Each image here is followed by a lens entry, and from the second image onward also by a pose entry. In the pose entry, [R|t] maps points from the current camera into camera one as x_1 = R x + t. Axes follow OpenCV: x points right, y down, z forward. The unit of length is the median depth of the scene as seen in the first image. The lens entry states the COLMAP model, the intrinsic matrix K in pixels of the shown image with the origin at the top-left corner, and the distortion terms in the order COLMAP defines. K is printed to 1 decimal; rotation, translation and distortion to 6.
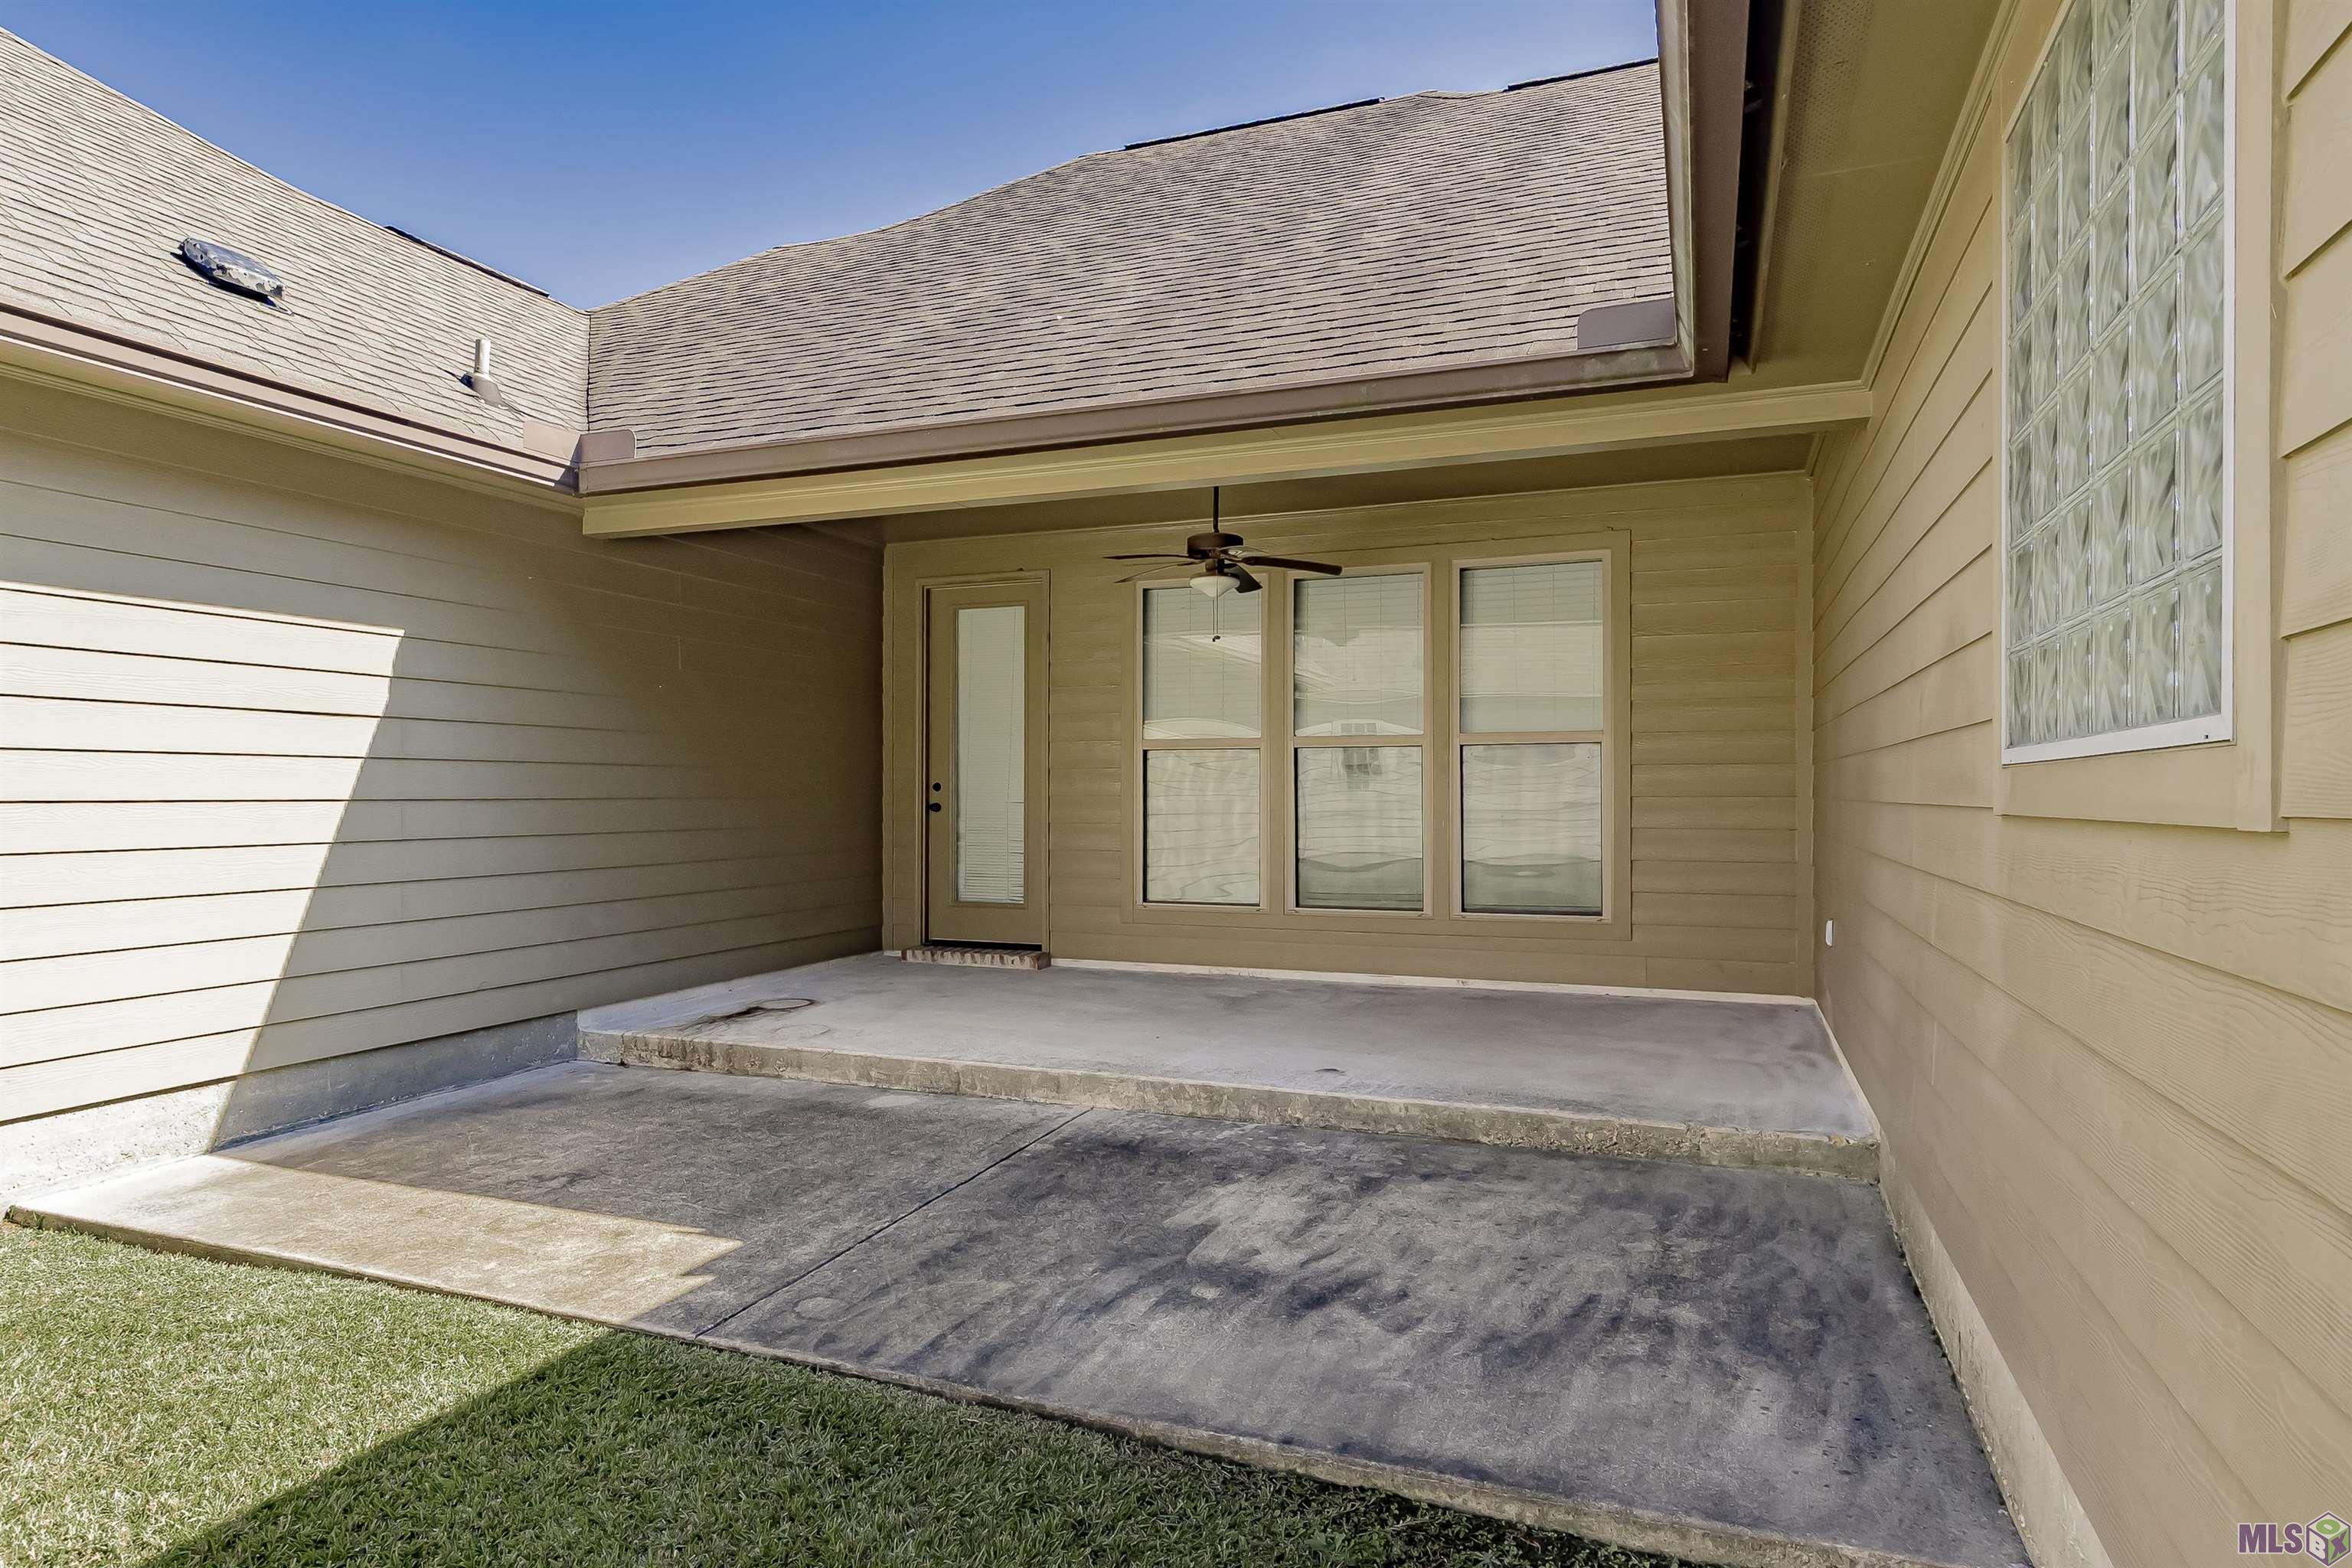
lens RADIAL K [[1263.5, 0, 1182.4], [0, 1263.5, 784.5], [0, 0, 1]] dist [0.004014, 0.000712]
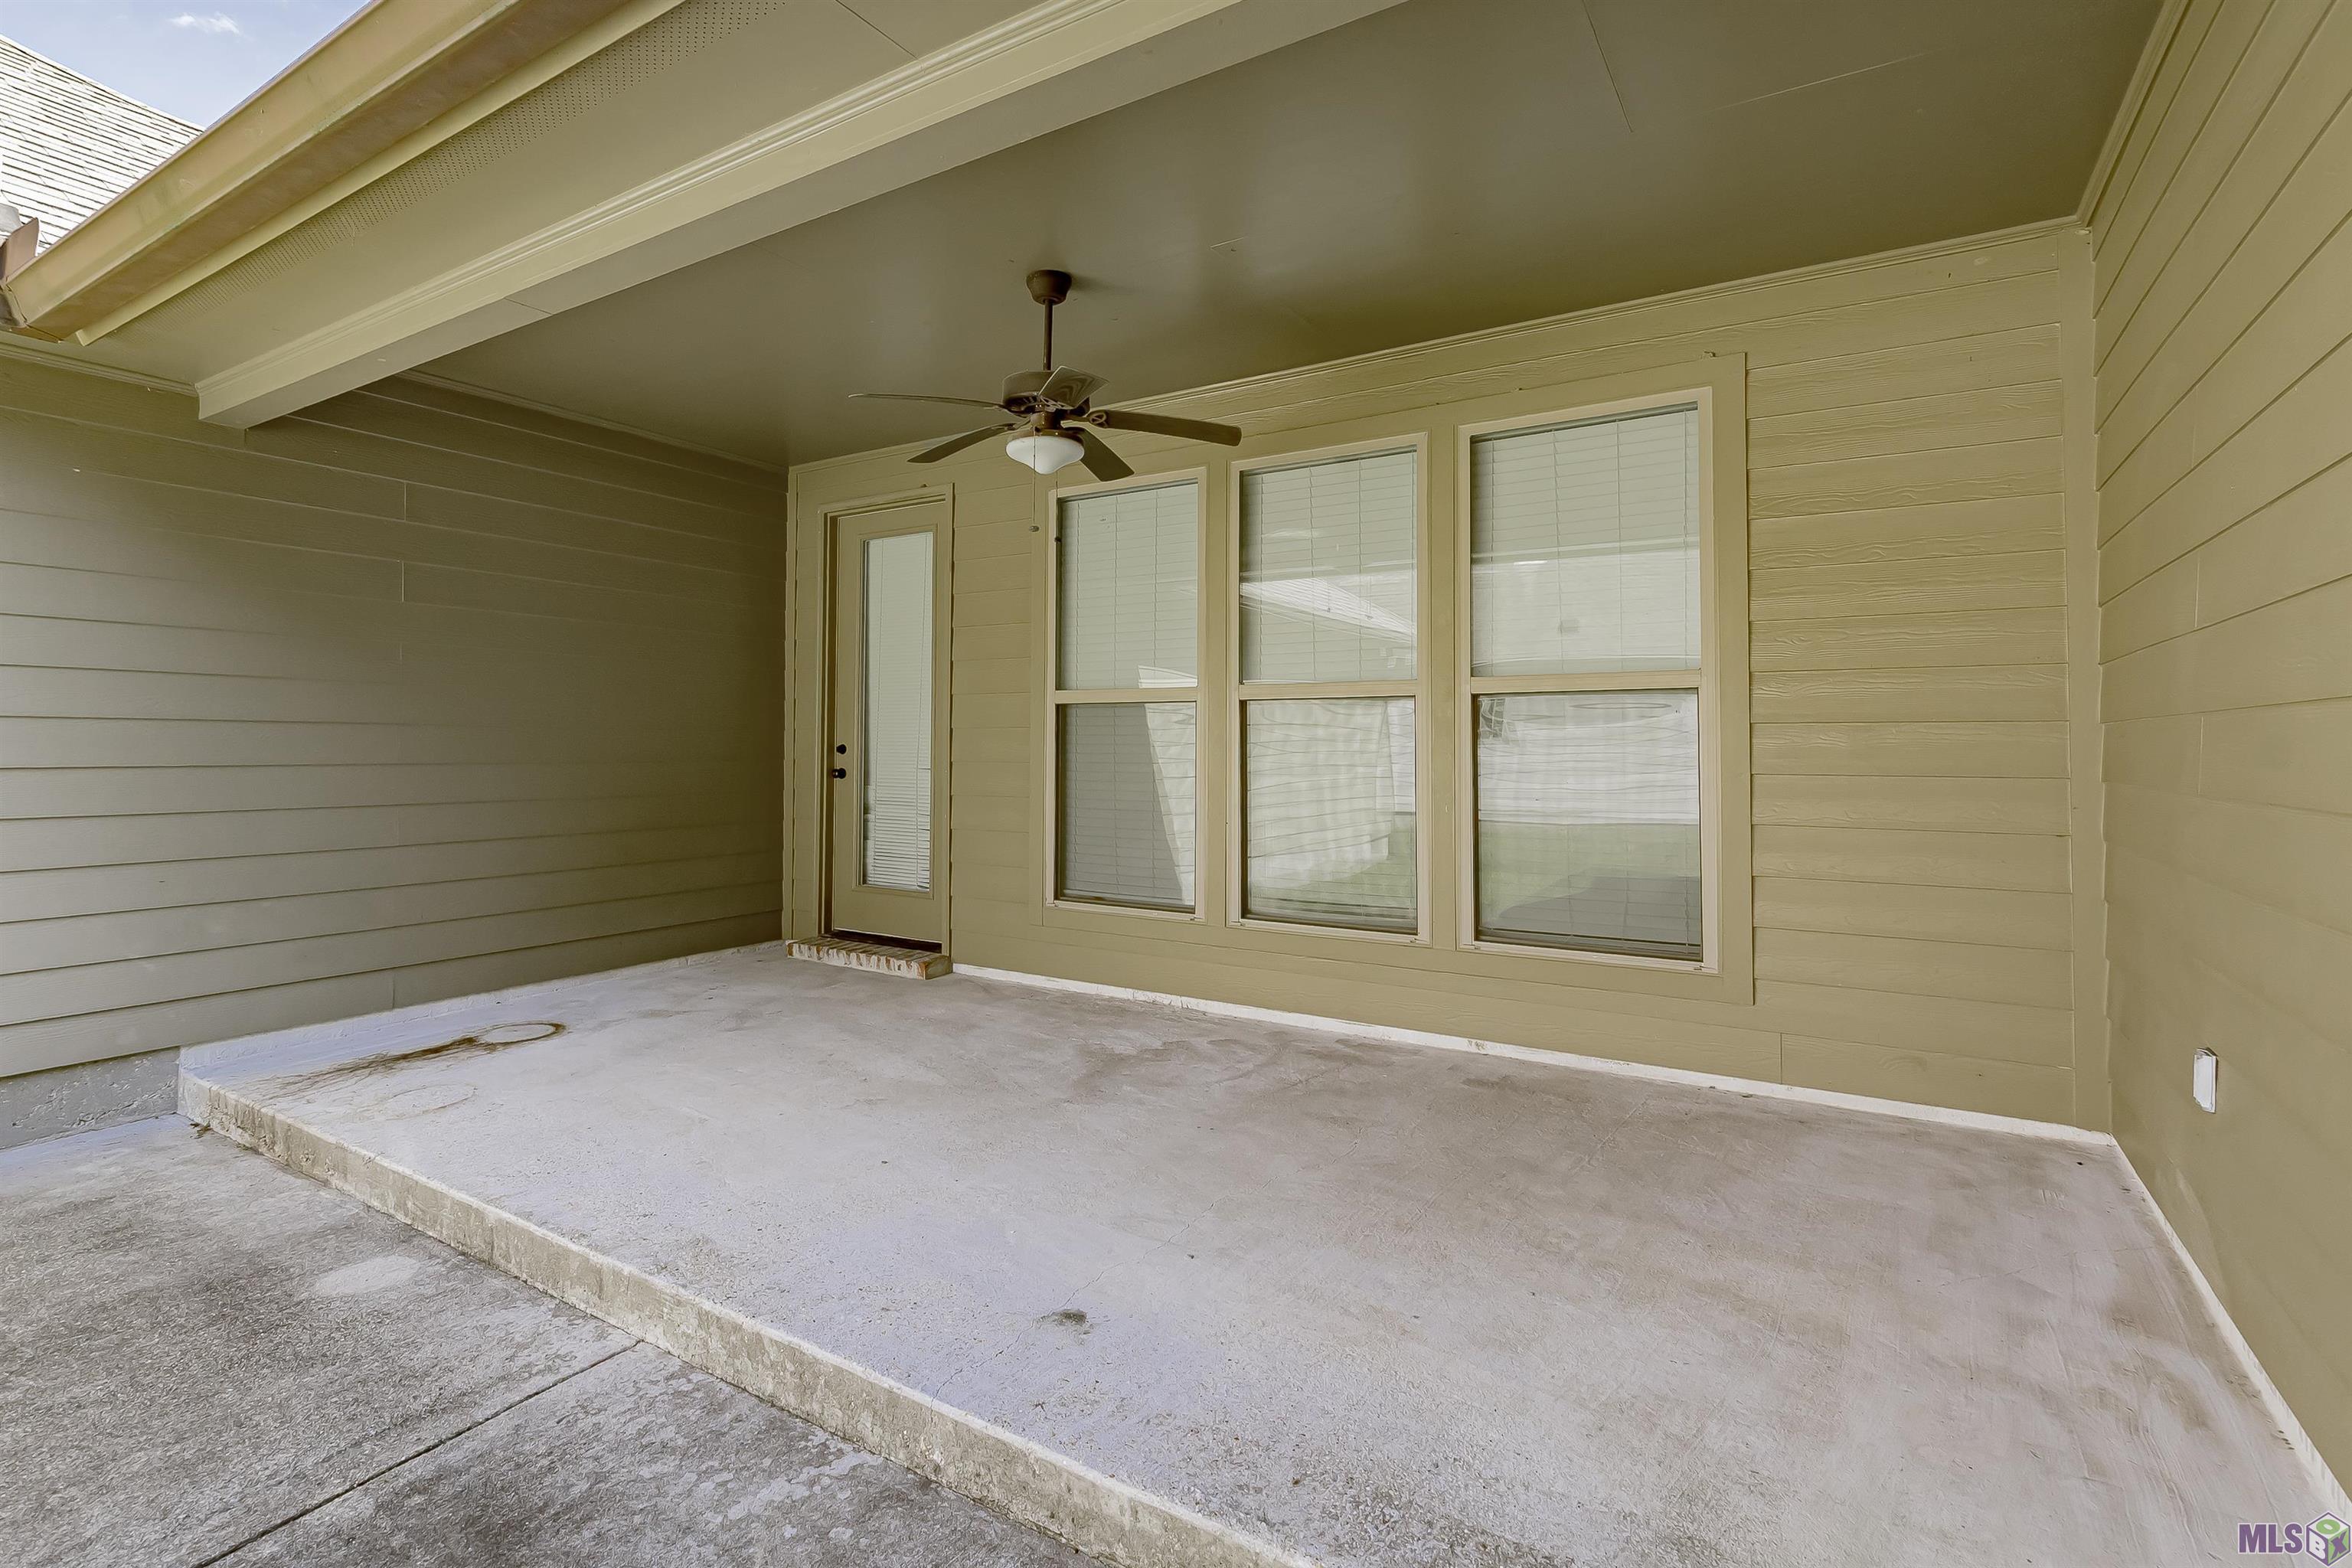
lens RADIAL K [[1103.8, 0, 1061.6], [0, 1103.8, 716.7], [0, 0, 1]] dist [0.001416, -0.000023]
pose [[0.972259, -0.000308, -0.233908, 0.242668], [-0.004980, 0.999745, -0.022015, -0.008280], [0.233855, 0.022569, 0.972009, 0.621151]]
